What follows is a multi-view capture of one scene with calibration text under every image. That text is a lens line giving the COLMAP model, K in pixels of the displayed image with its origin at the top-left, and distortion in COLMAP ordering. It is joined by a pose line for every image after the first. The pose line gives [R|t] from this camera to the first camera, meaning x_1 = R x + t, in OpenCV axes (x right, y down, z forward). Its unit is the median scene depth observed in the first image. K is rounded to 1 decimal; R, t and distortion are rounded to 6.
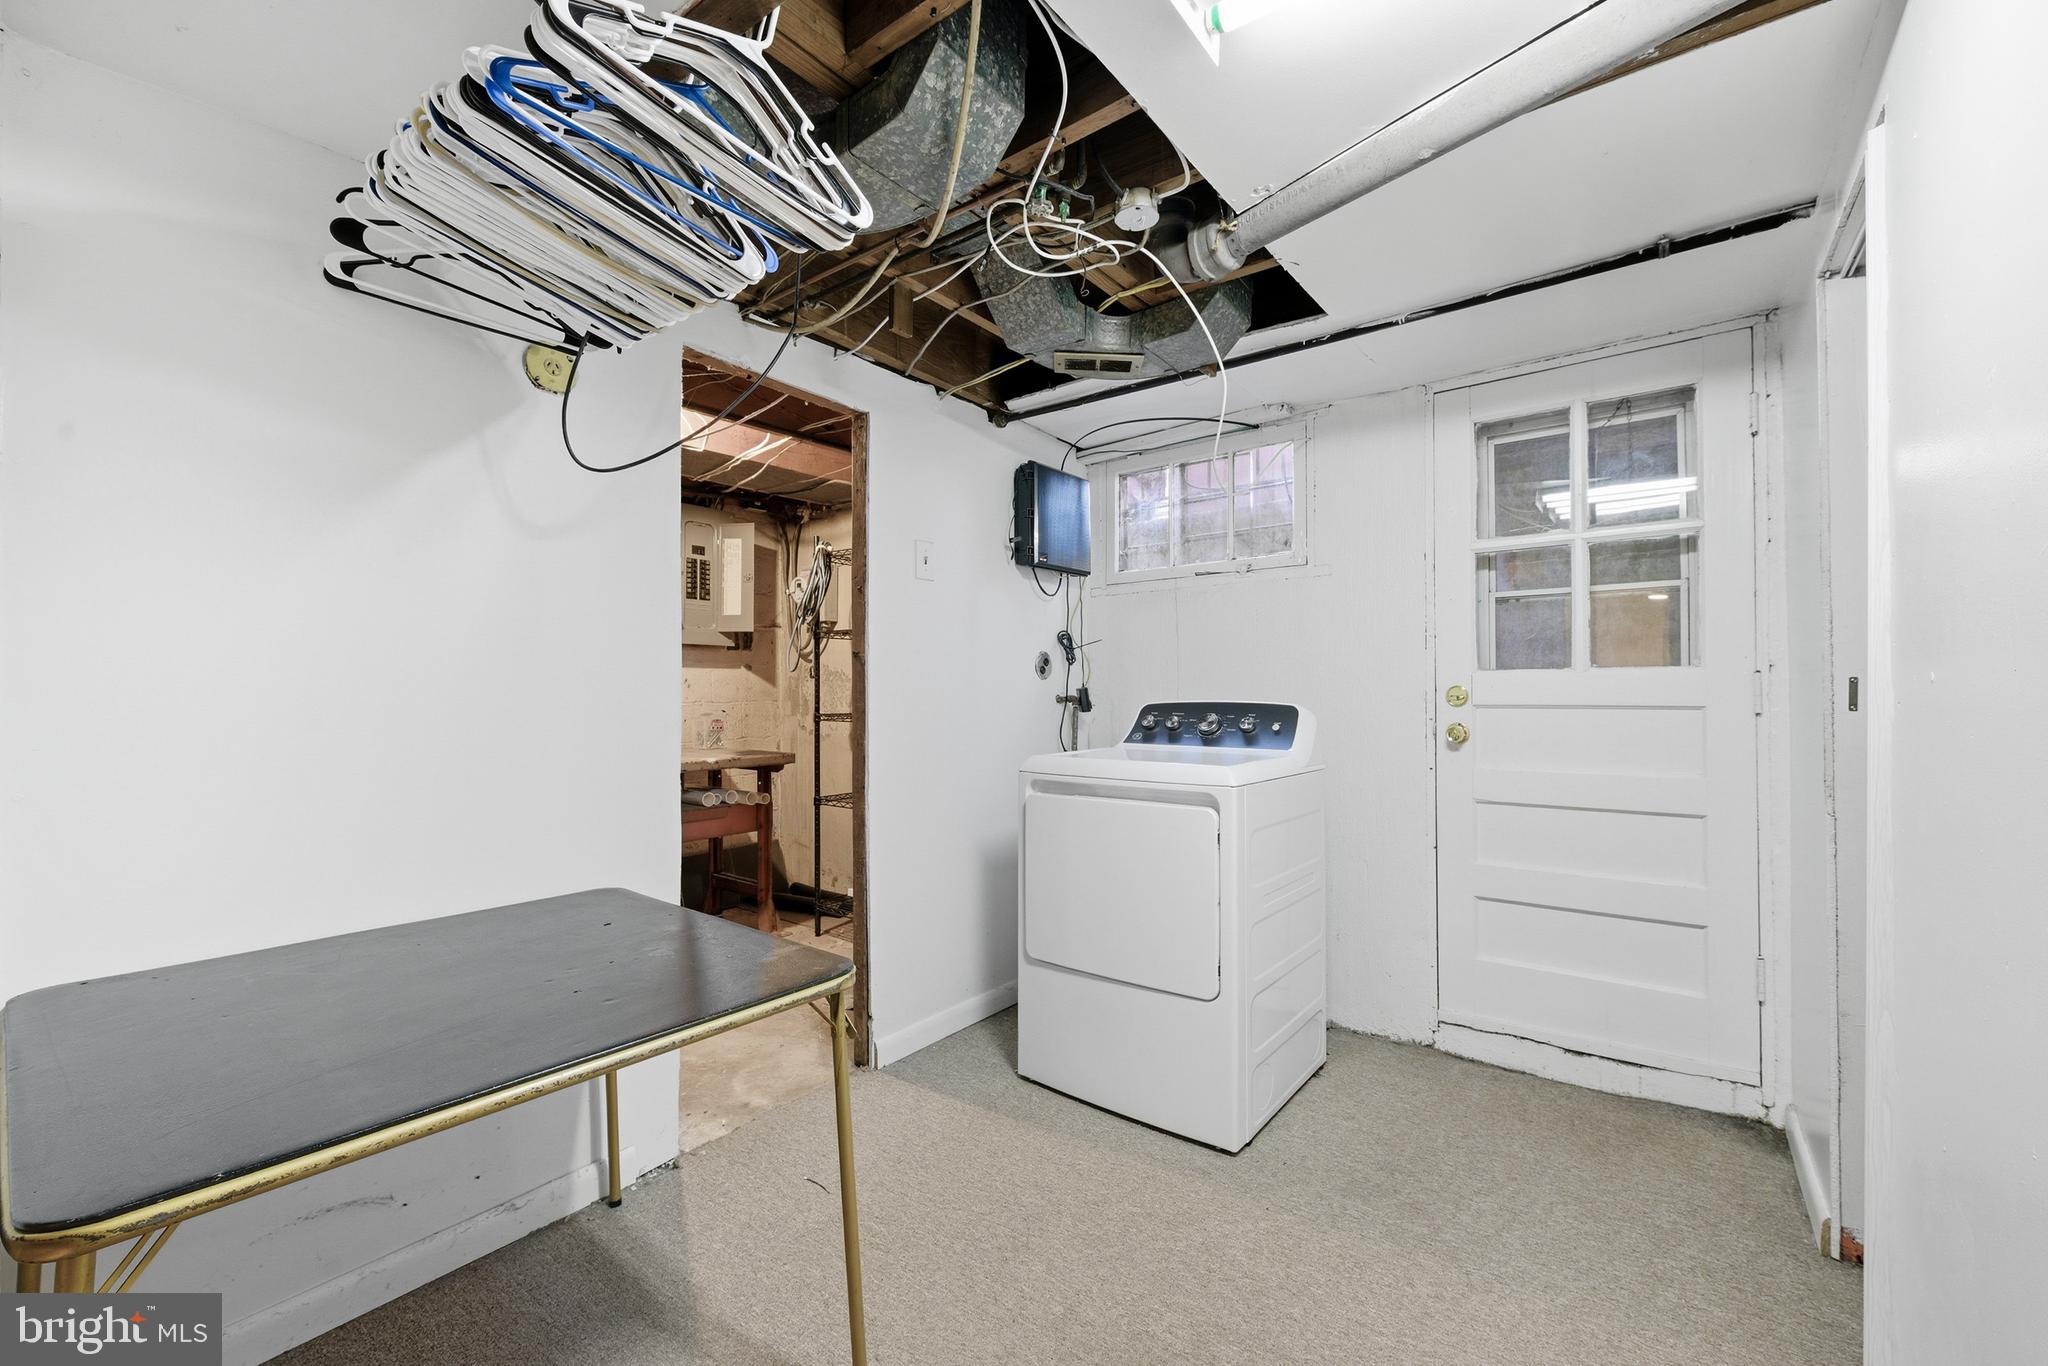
lens RADIAL K [[816.9, 0, 1039.6], [0, 816.9, 687.6], [0, 0, 1]] dist [-0.002004, -0.000411]
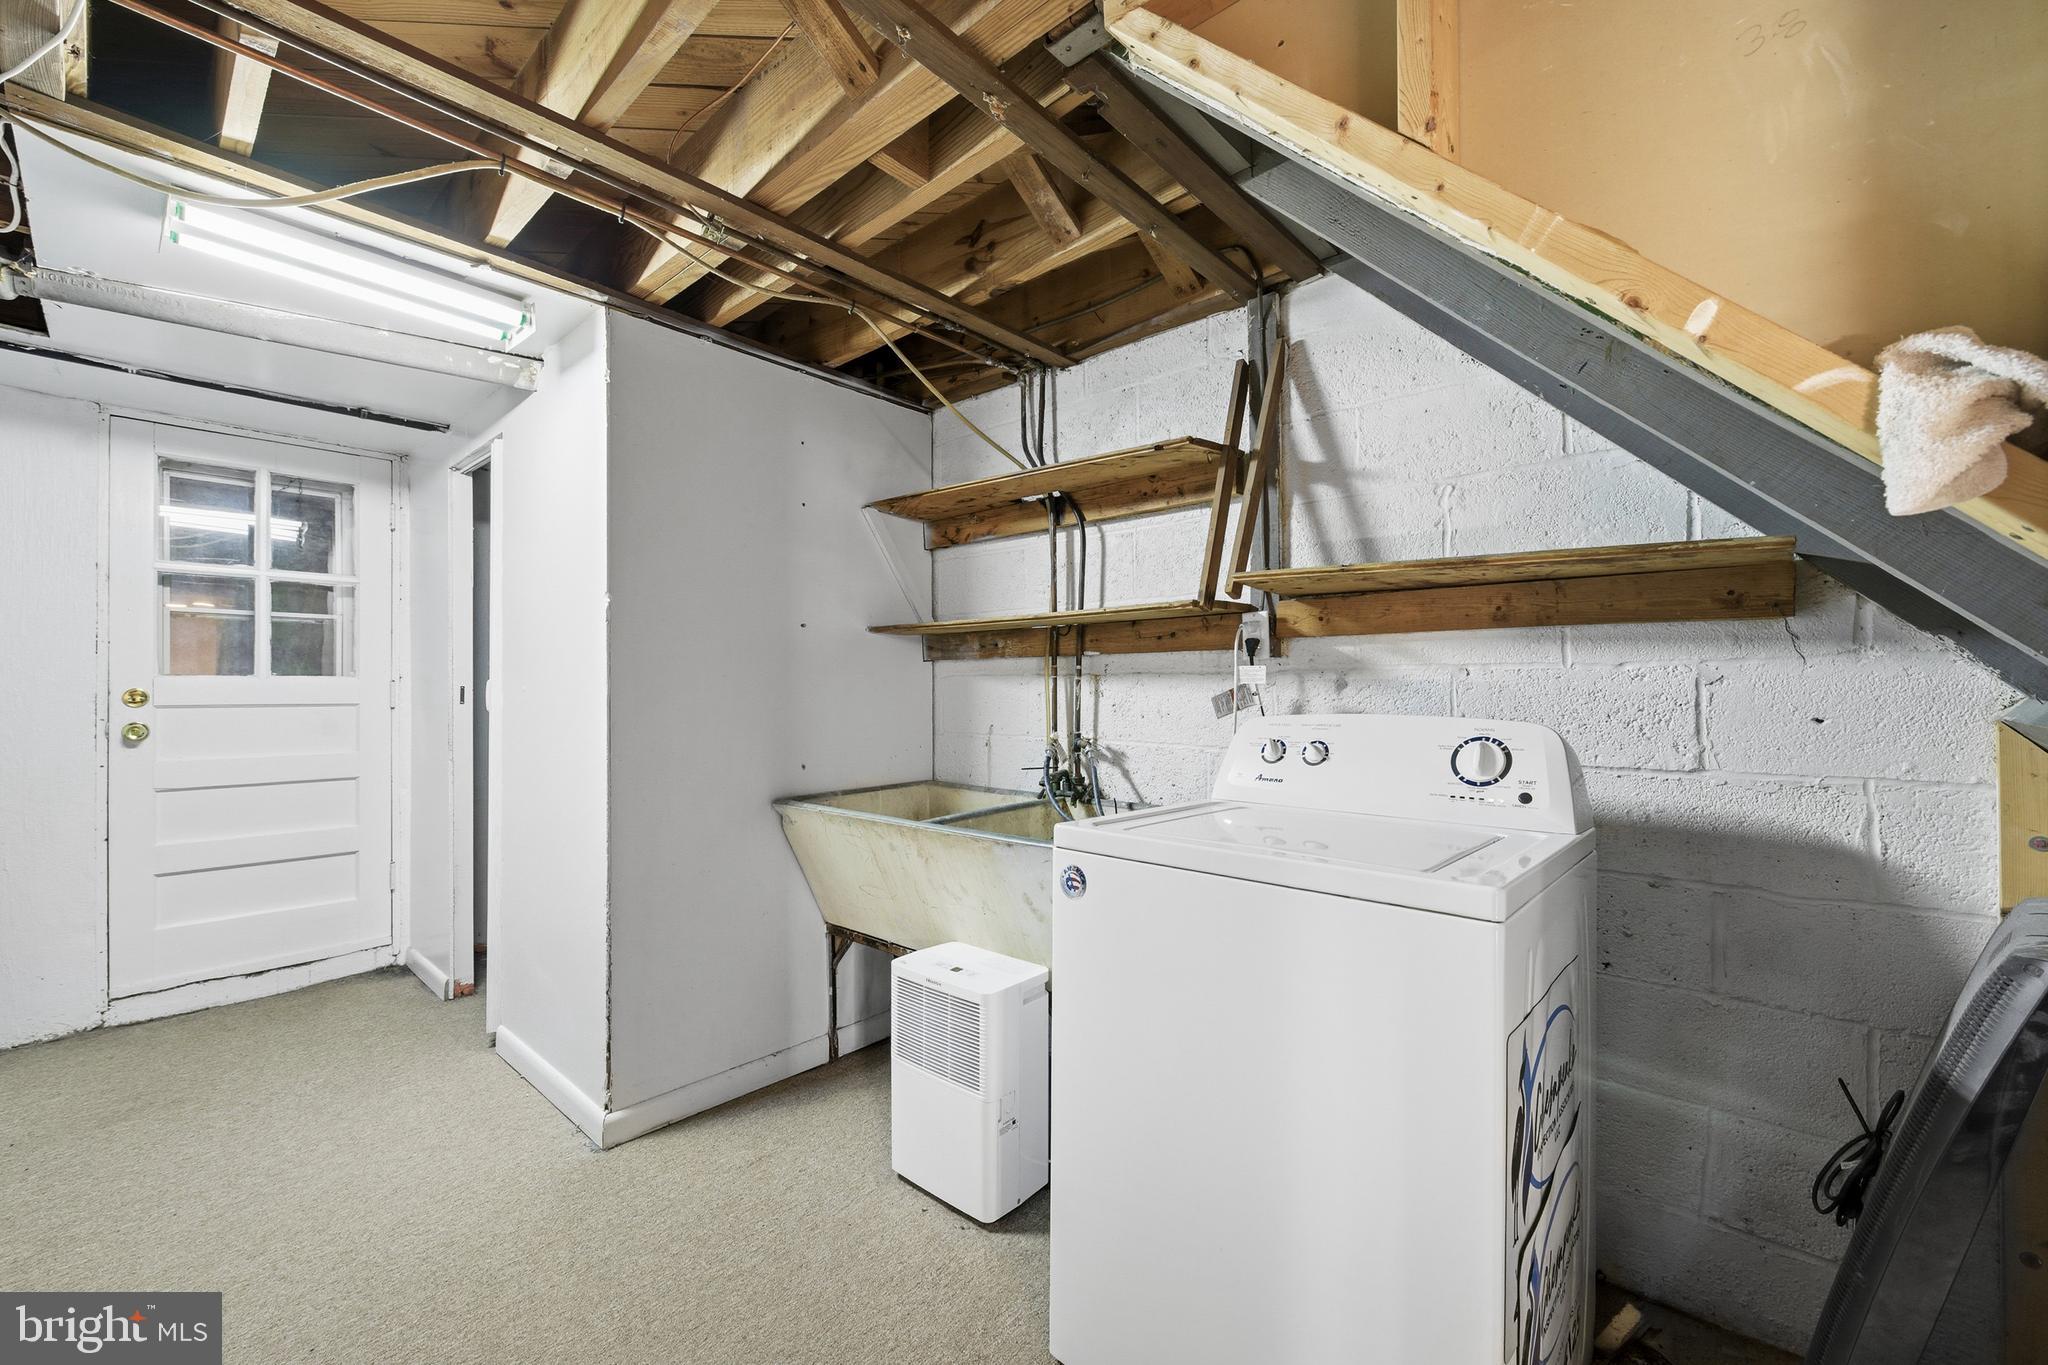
lens RADIAL K [[816.9, 0, 1038.0], [0, 816.9, 688.5], [0, 0, 1]] dist [-0.002004, -0.000411]
pose [[0.067885, 0.006681, 0.997671, -0.543987], [-0.006549, 0.999959, -0.006251, -0.002896], [-0.997672, -0.006109, 0.067926, -0.314906]]
